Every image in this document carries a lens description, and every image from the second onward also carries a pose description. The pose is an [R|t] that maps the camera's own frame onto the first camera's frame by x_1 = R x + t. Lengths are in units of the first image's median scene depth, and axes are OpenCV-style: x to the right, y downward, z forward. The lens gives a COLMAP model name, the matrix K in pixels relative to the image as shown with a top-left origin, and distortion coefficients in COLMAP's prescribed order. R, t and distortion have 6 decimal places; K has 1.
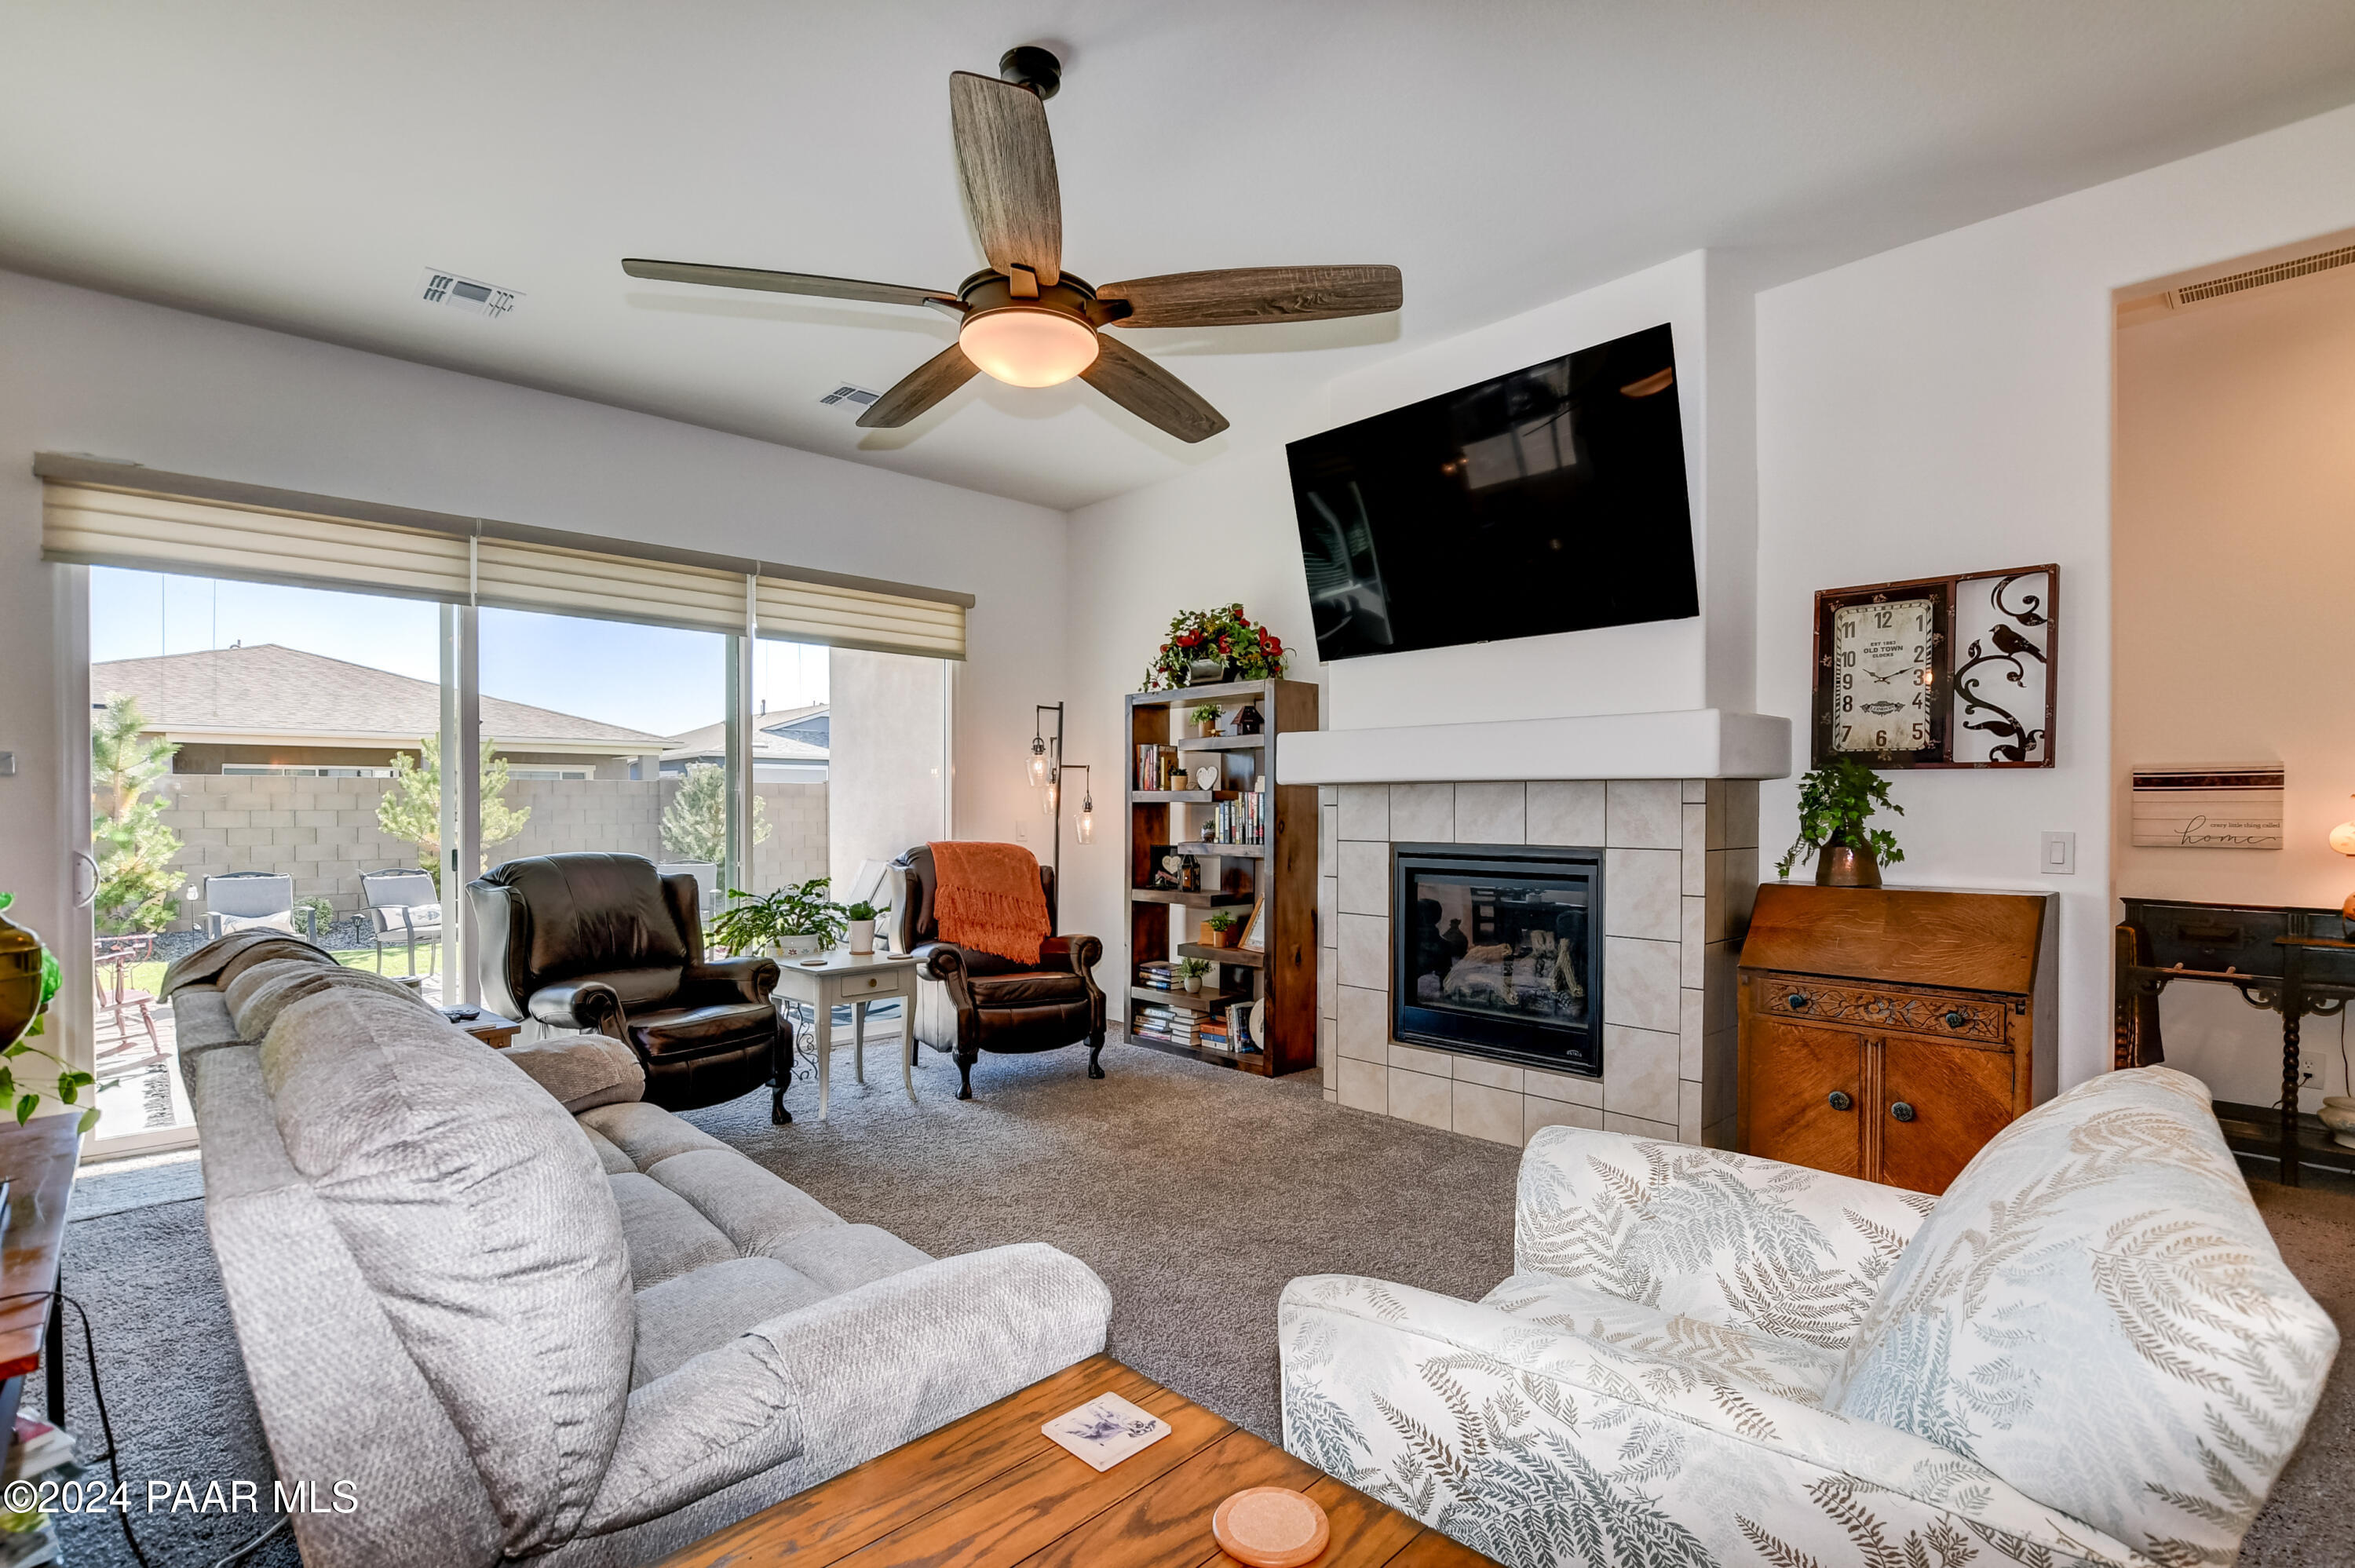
lens RADIAL K [[1101.1, 0, 1158.3], [0, 1101.1, 819.7], [0, 0, 1]] dist [-0.019291, 0.000490]
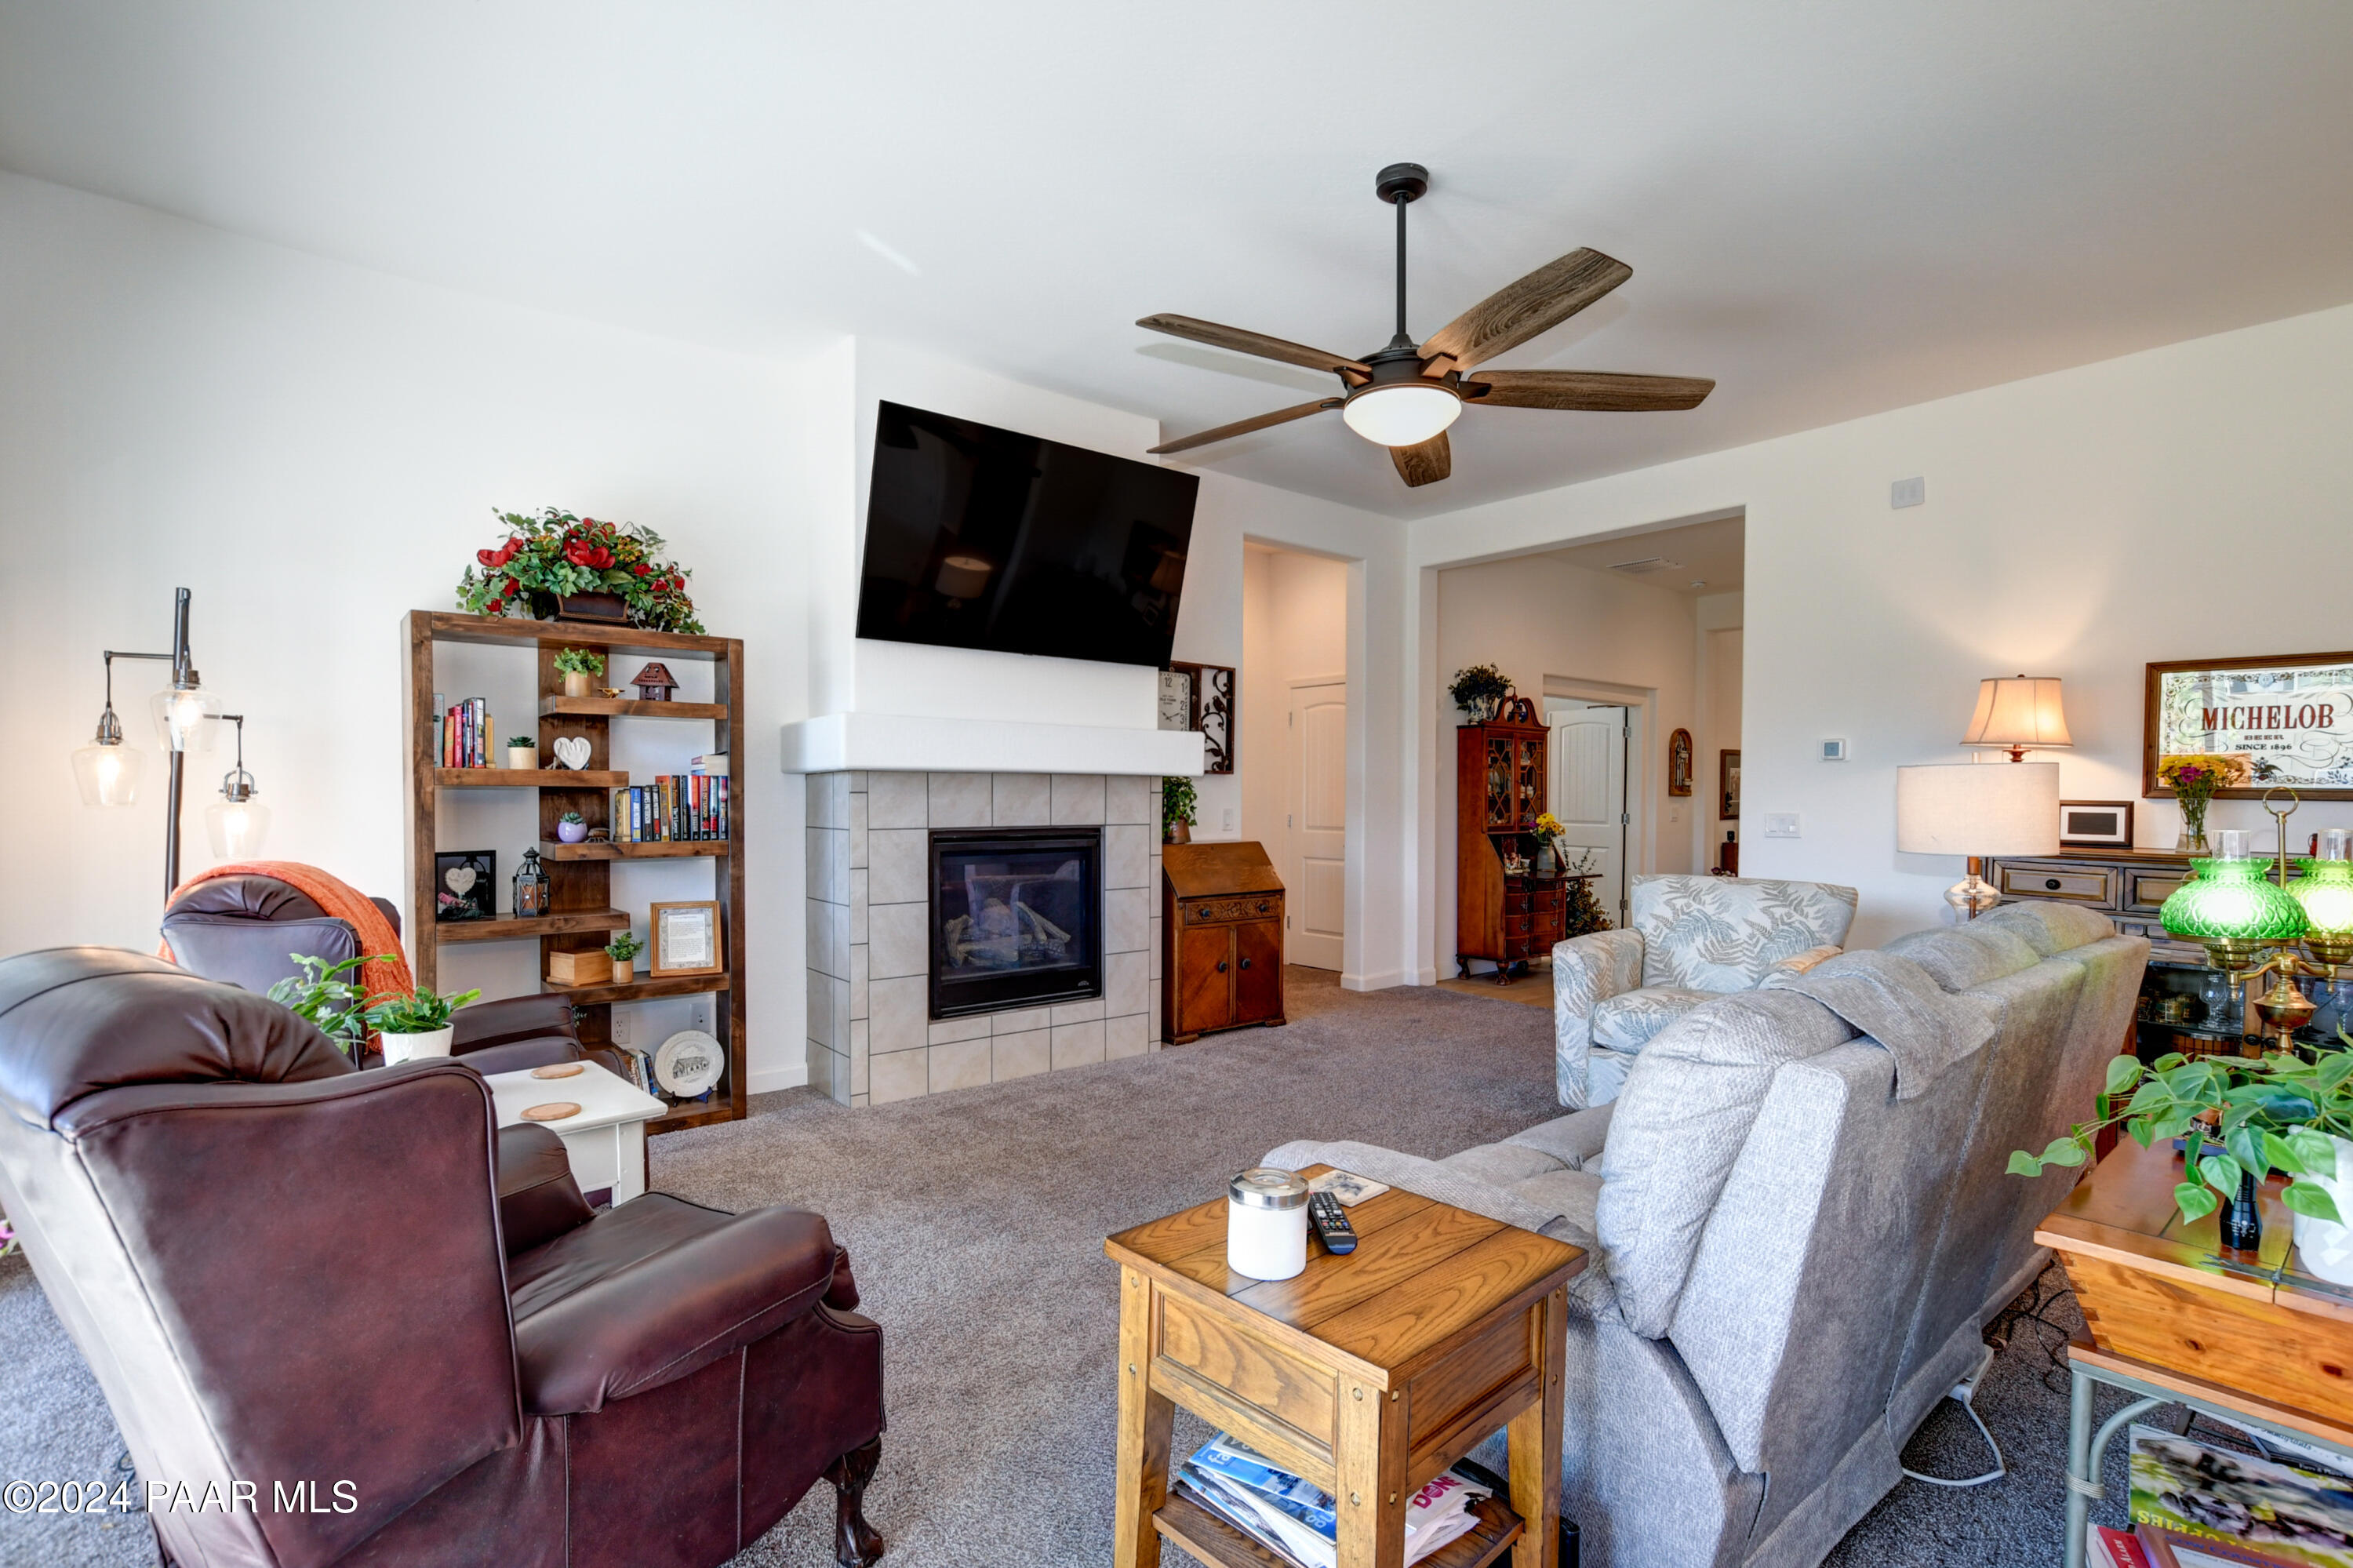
lens RADIAL K [[1100.4, 0, 1177.4], [0, 1100.4, 789.6], [0, 0, 1]] dist [-0.019291, 0.000490]
pose [[0.071974, 0.002319, 0.997404, -0.925055], [0.007958, 0.999964, -0.002900, -0.013415], [-0.997375, 0.008146, 0.071953, 0.797552]]
